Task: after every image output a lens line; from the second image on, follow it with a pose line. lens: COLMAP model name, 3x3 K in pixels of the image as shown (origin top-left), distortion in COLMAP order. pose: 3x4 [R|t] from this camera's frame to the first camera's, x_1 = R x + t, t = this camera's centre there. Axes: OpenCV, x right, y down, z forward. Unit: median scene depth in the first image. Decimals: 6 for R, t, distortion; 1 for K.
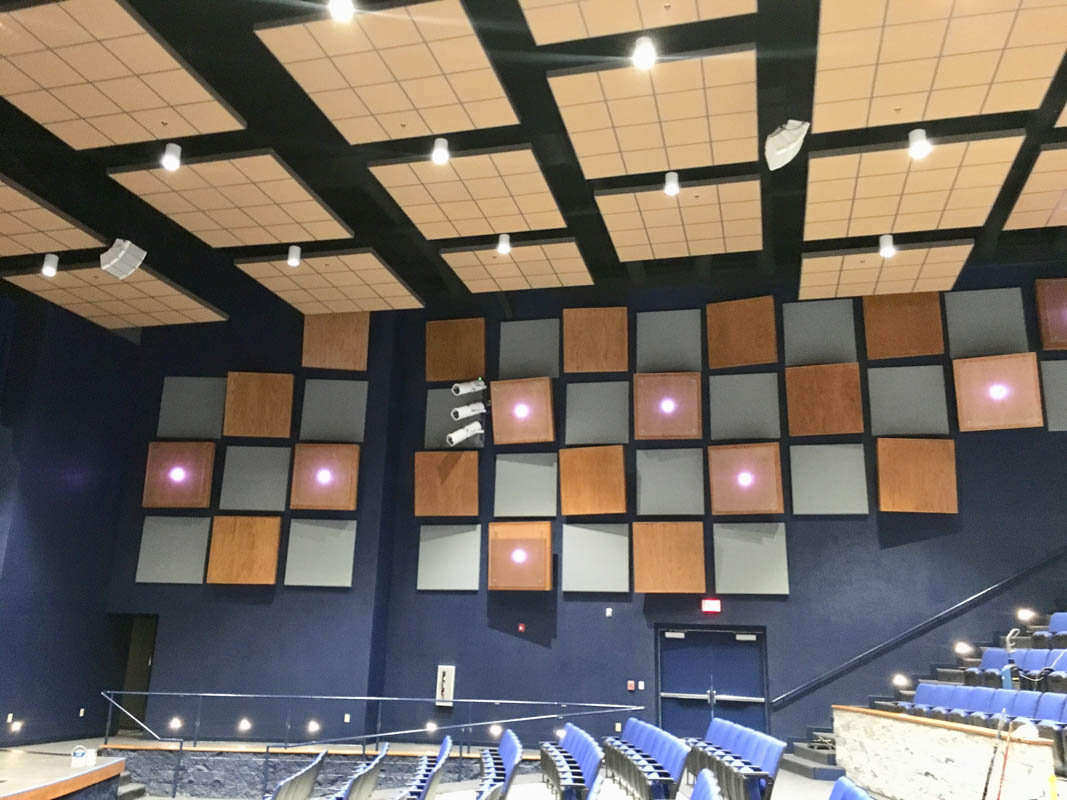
lens RADIAL K [[907.3, 0, 530.1], [0, 907.3, 396.3], [0, 0, 1]] dist [0.034273, 0.002160]
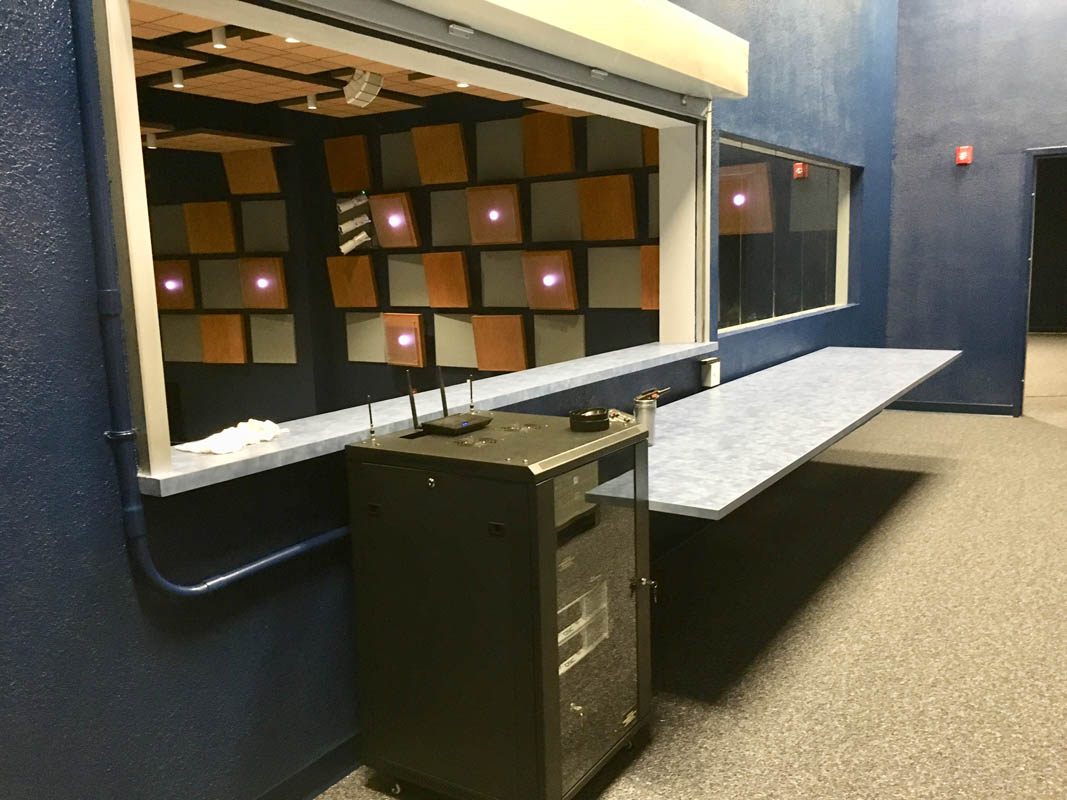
lens RADIAL K [[907.3, 0, 536.9], [0, 907.3, 402.6], [0, 0, 1]] dist [0.034273, 0.002160]
pose [[0.950383, -0.005258, -0.311036, 0.535409], [0.129954, 0.915143, 0.381609, -0.195327], [0.282636, -0.403095, 0.870420, -0.080593]]
